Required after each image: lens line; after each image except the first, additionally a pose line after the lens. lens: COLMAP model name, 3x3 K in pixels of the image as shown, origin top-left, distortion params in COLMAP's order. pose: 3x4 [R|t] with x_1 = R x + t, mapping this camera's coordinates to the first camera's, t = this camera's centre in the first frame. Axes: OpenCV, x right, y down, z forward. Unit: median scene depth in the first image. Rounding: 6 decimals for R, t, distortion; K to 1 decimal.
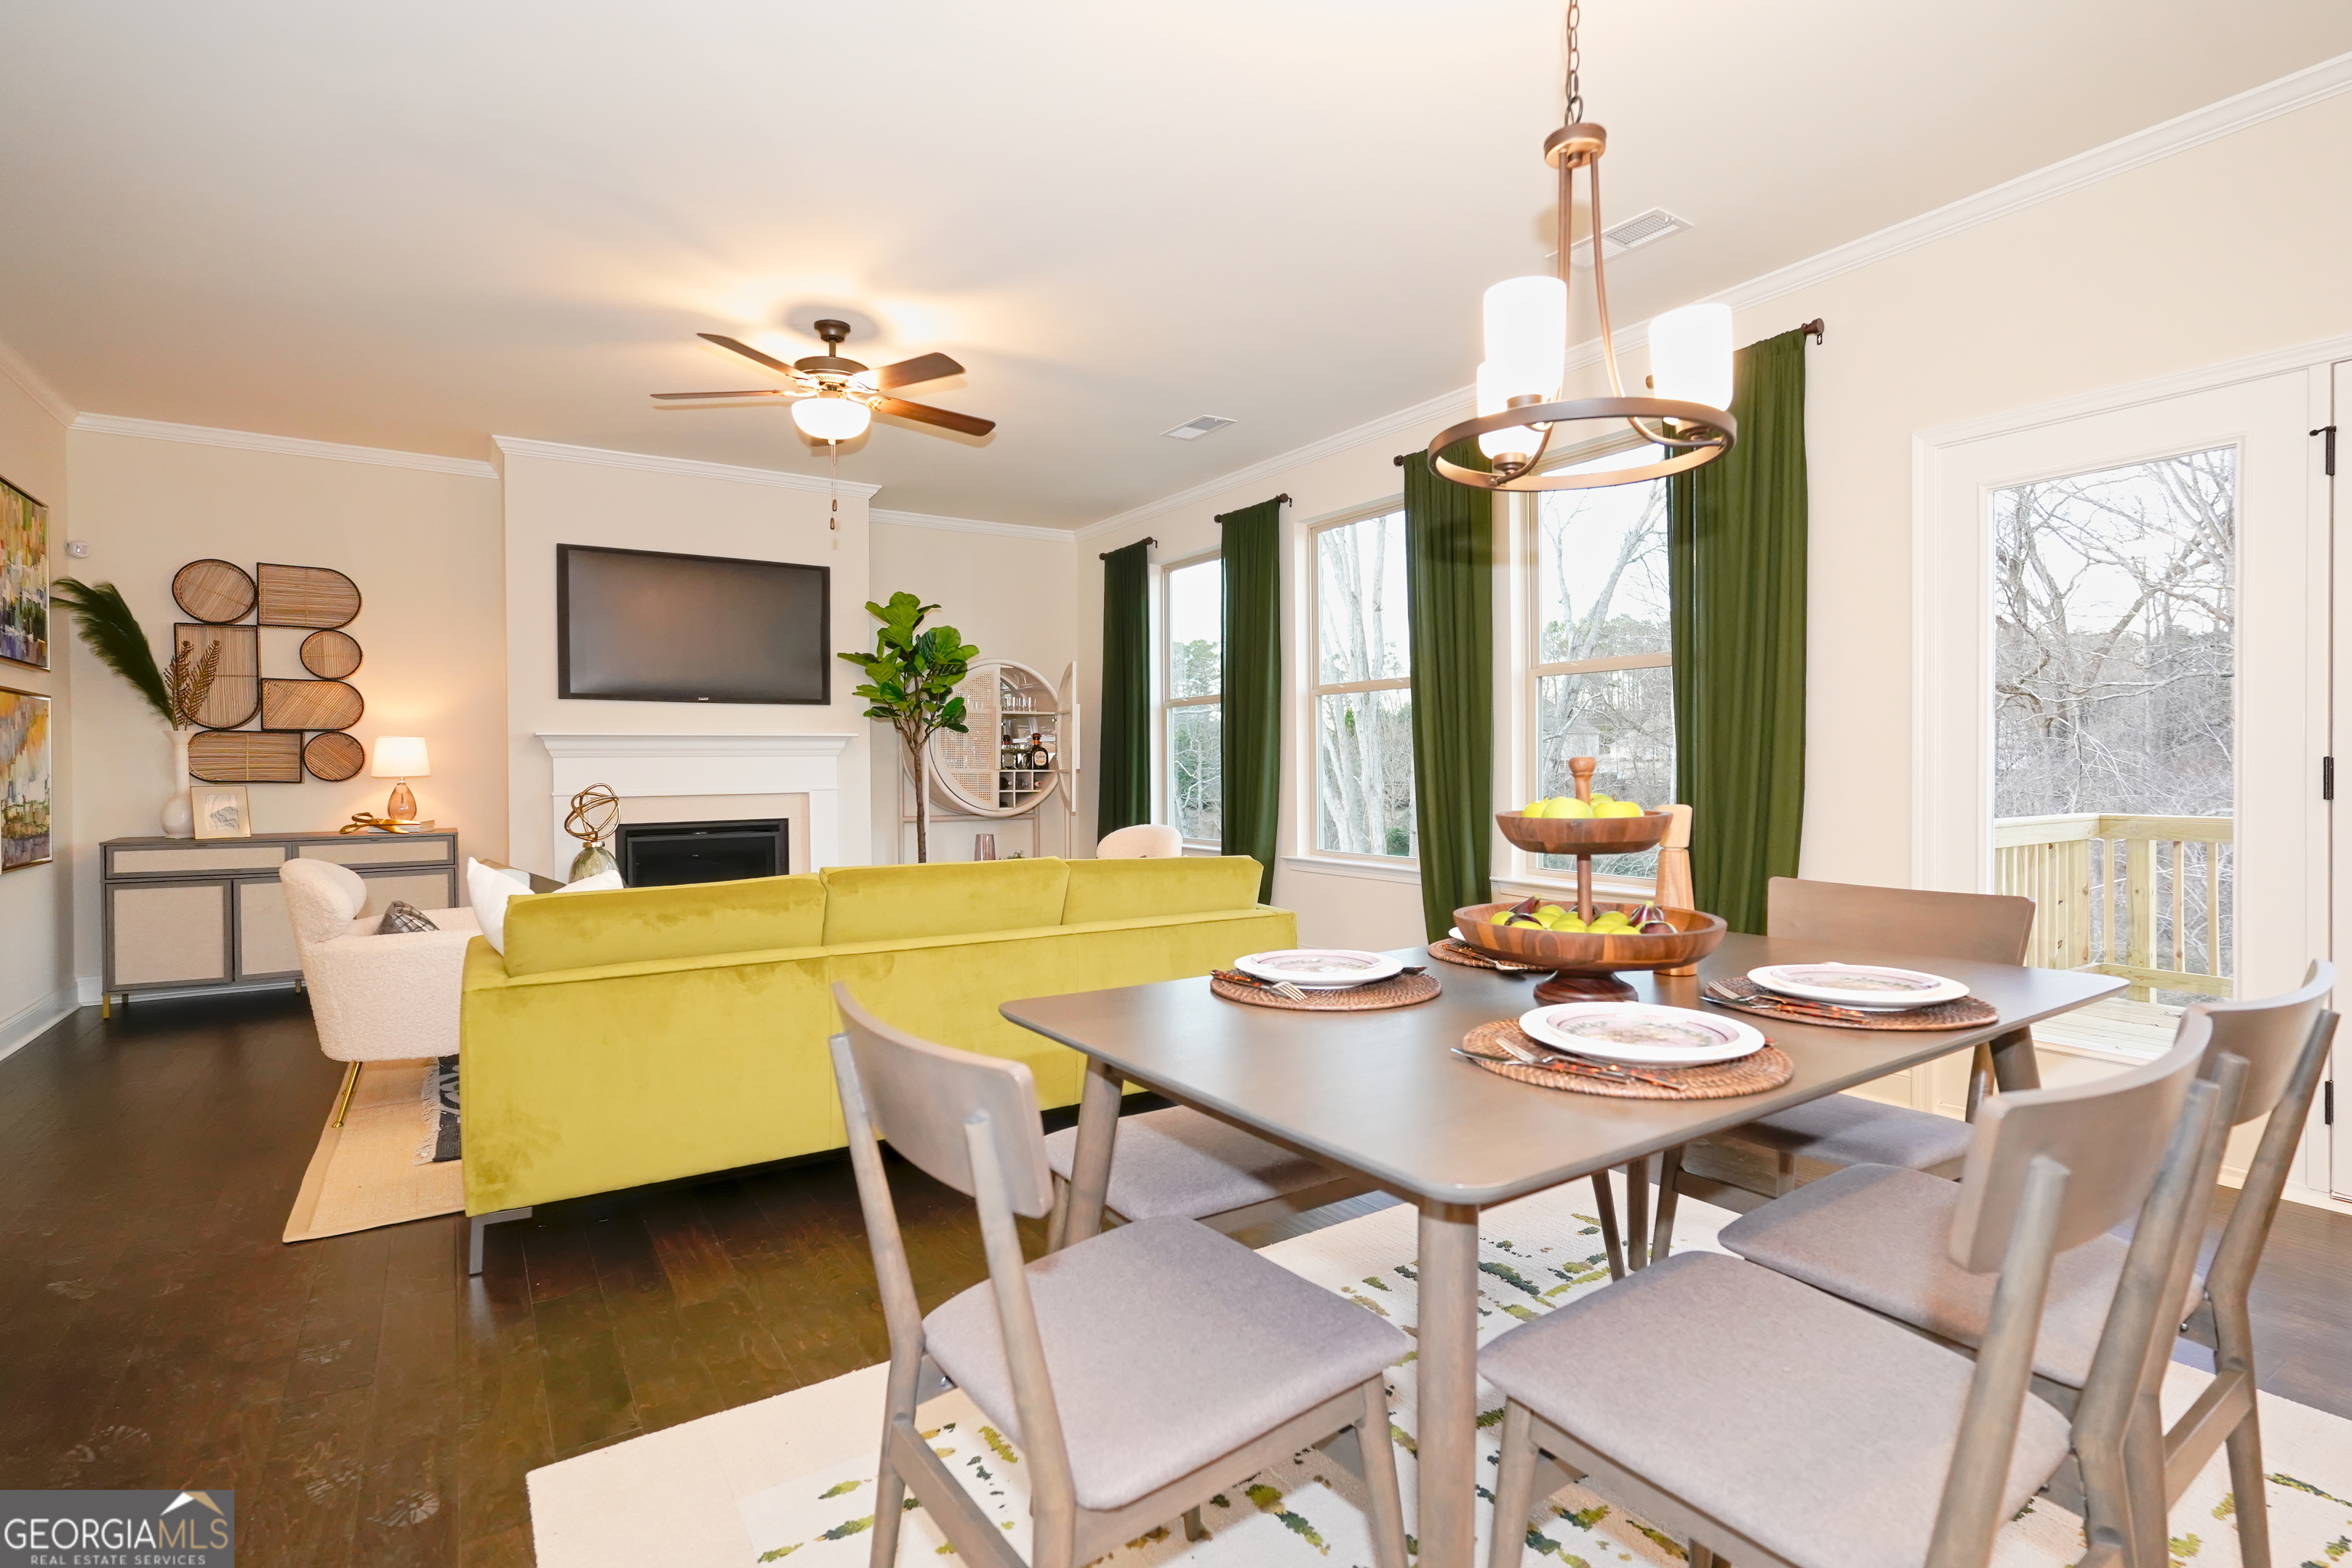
lens RADIAL K [[1163.2, 0, 1148.4], [0, 1163.2, 772.4], [0, 0, 1]] dist [-0.008537, 0.013245]
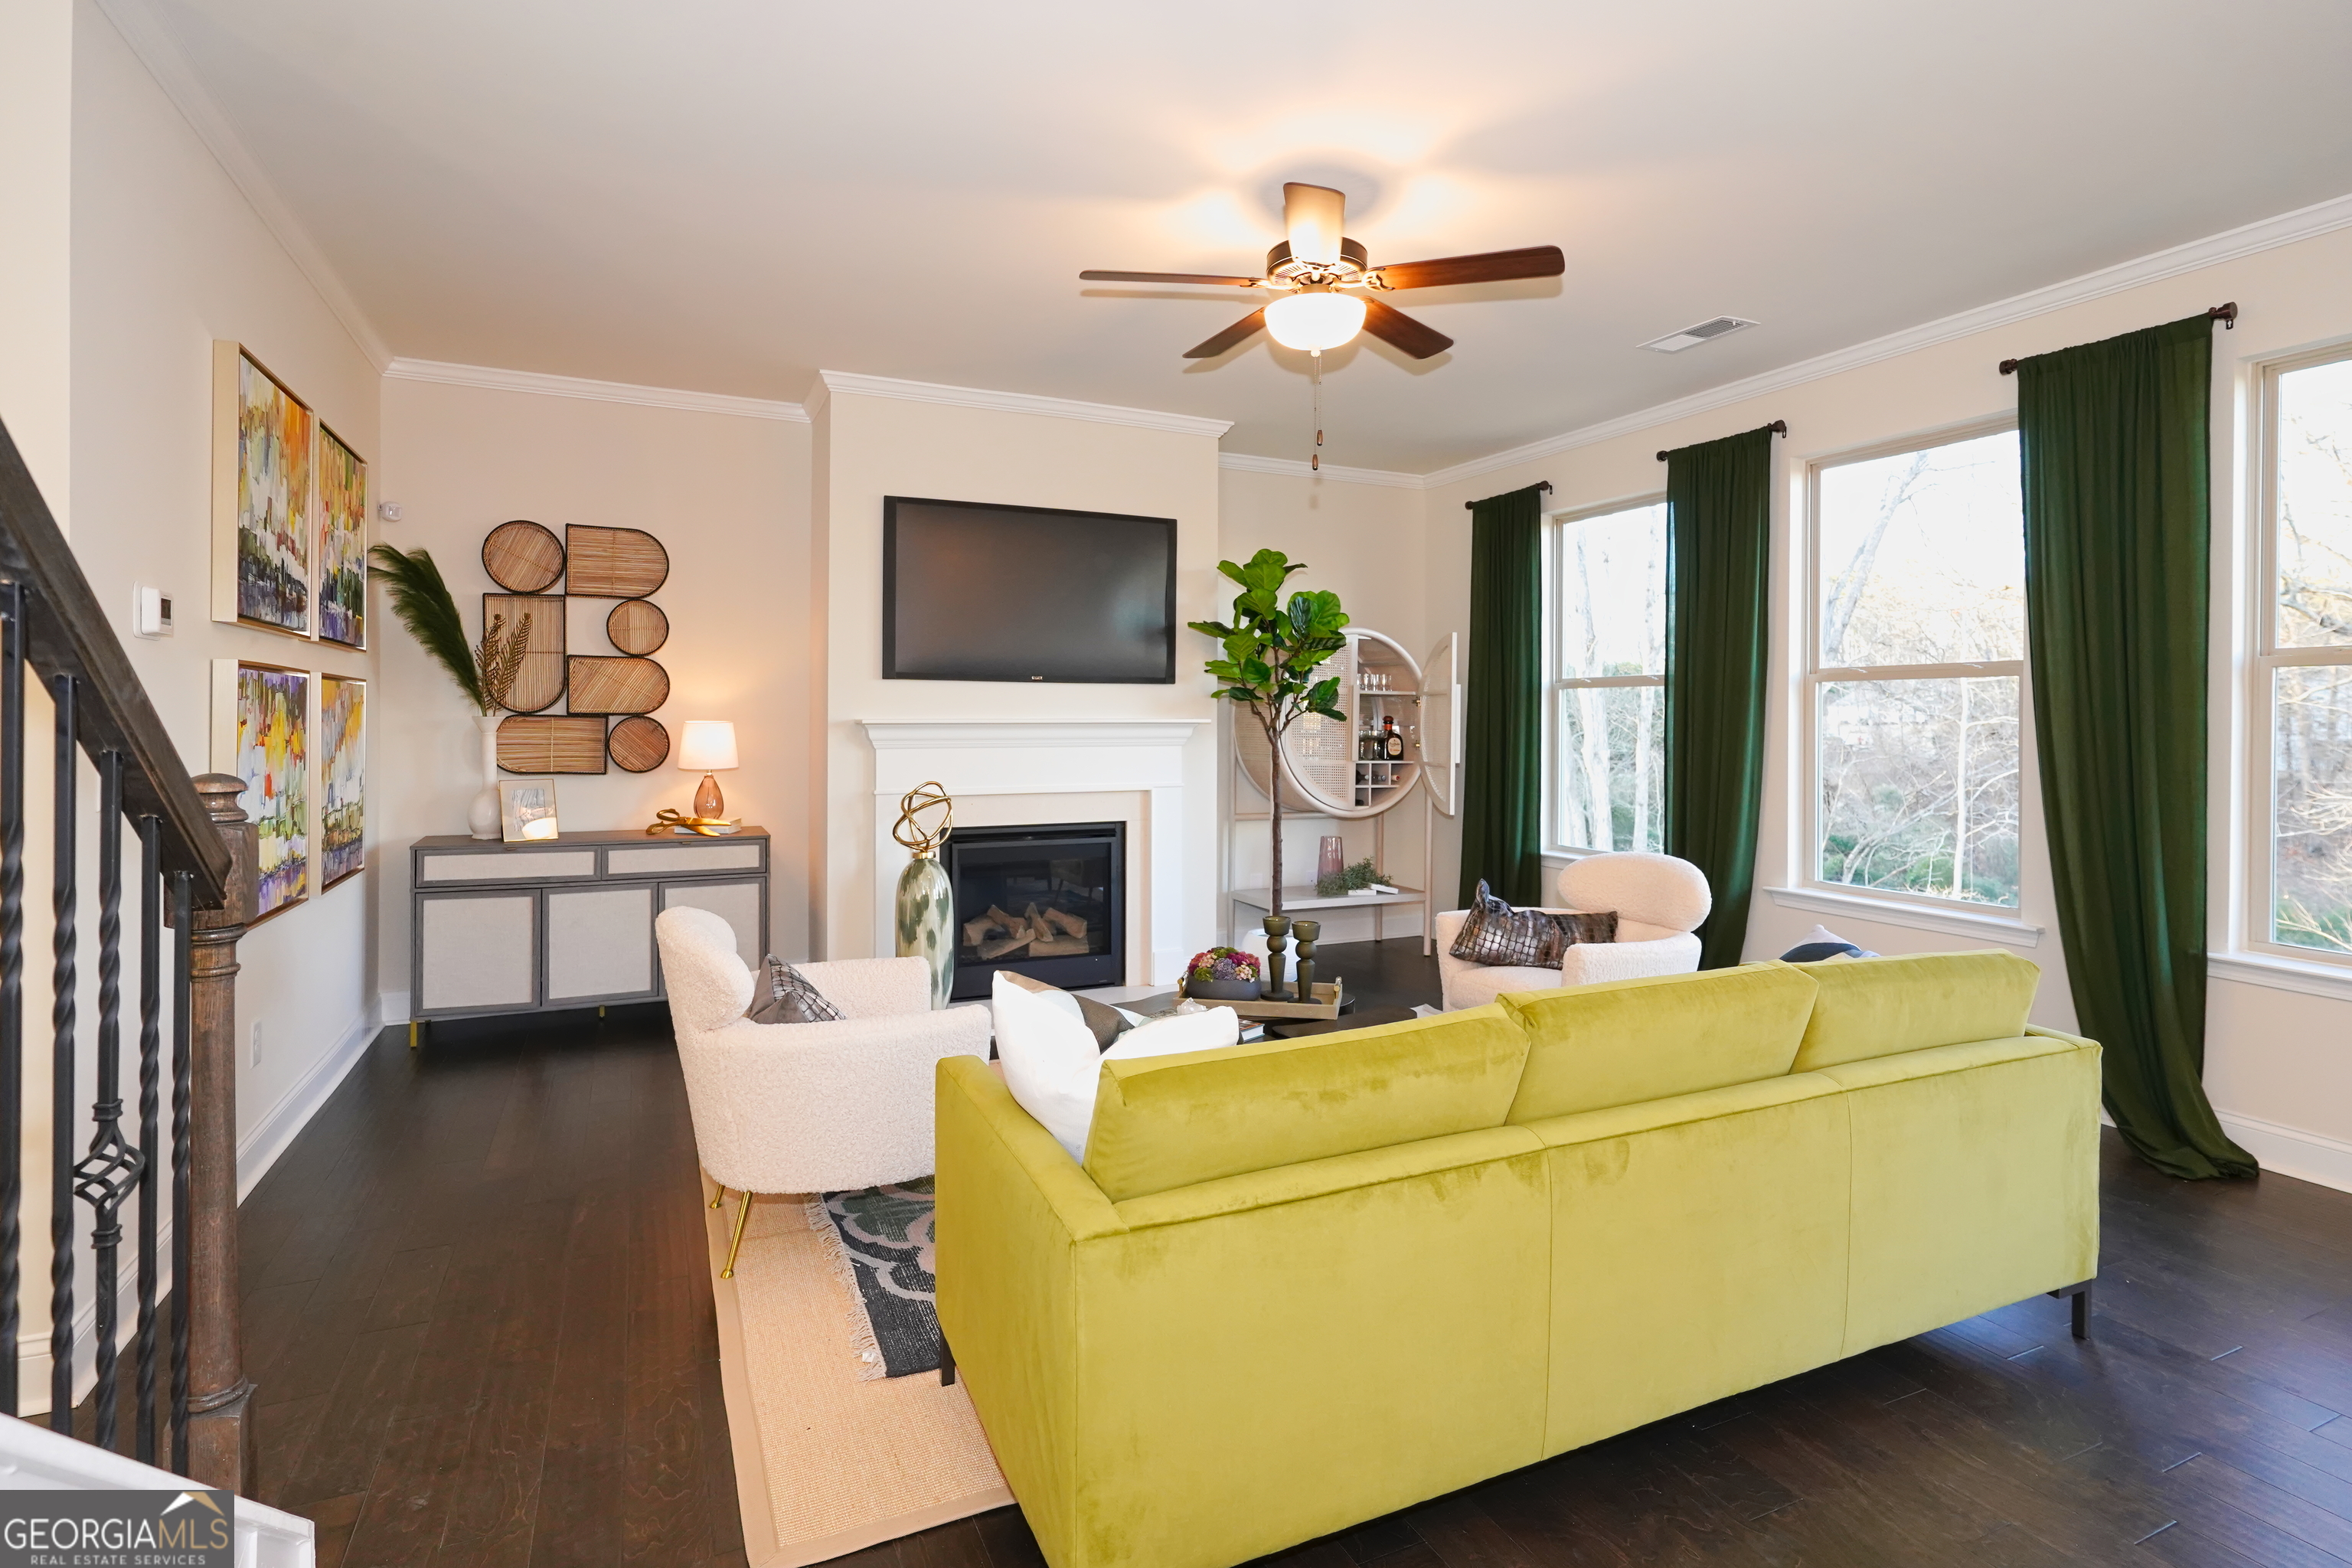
lens RADIAL K [[1163.2, 0, 1119.1], [0, 1163.2, 718.7], [0, 0, 1]] dist [-0.008537, 0.013245]
pose [[0.989631, 0.012604, -0.143077, -0.218436], [-0.013097, 0.999911, -0.002510, -0.035234], [0.143033, 0.004357, 0.989708, 0.185859]]
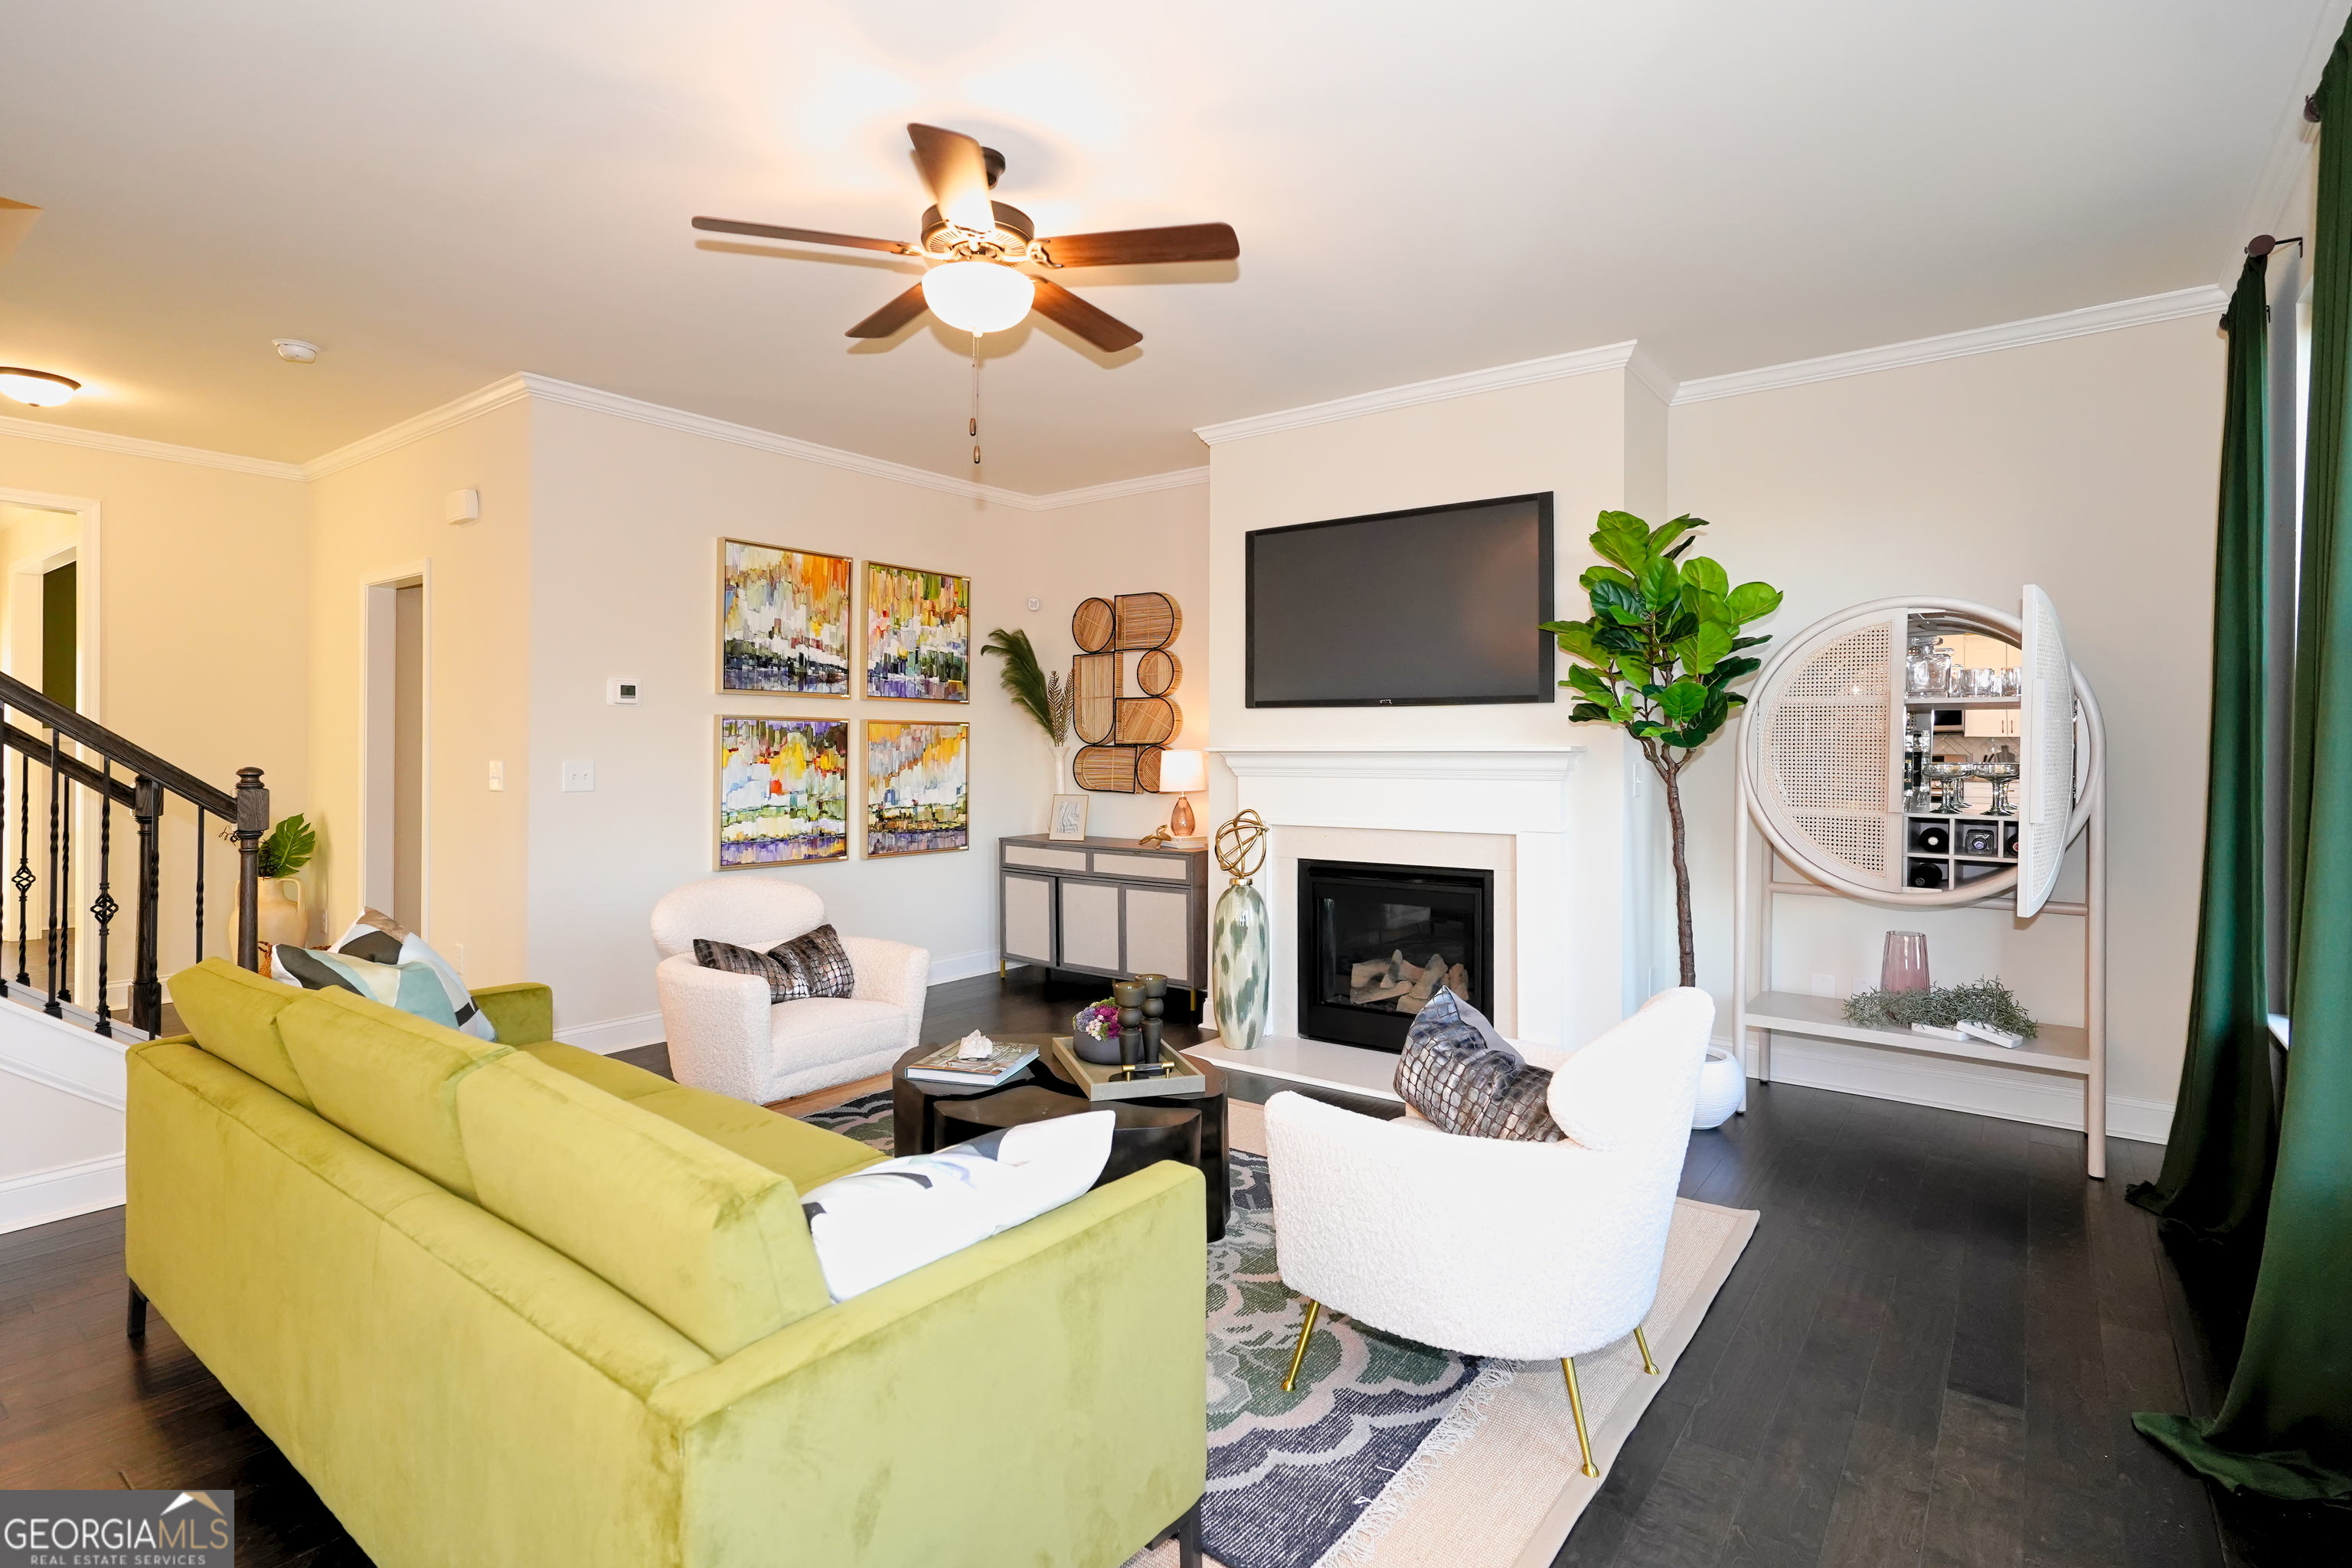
lens RADIAL K [[1163.2, 0, 1168.9], [0, 1163.2, 734.6], [0, 0, 1]] dist [-0.008537, 0.013245]
pose [[0.344800, -0.004059, -0.938667, 0.301745], [-0.008363, 0.999938, -0.007395, -0.037779], [0.938639, 0.010400, 0.344745, 0.646751]]
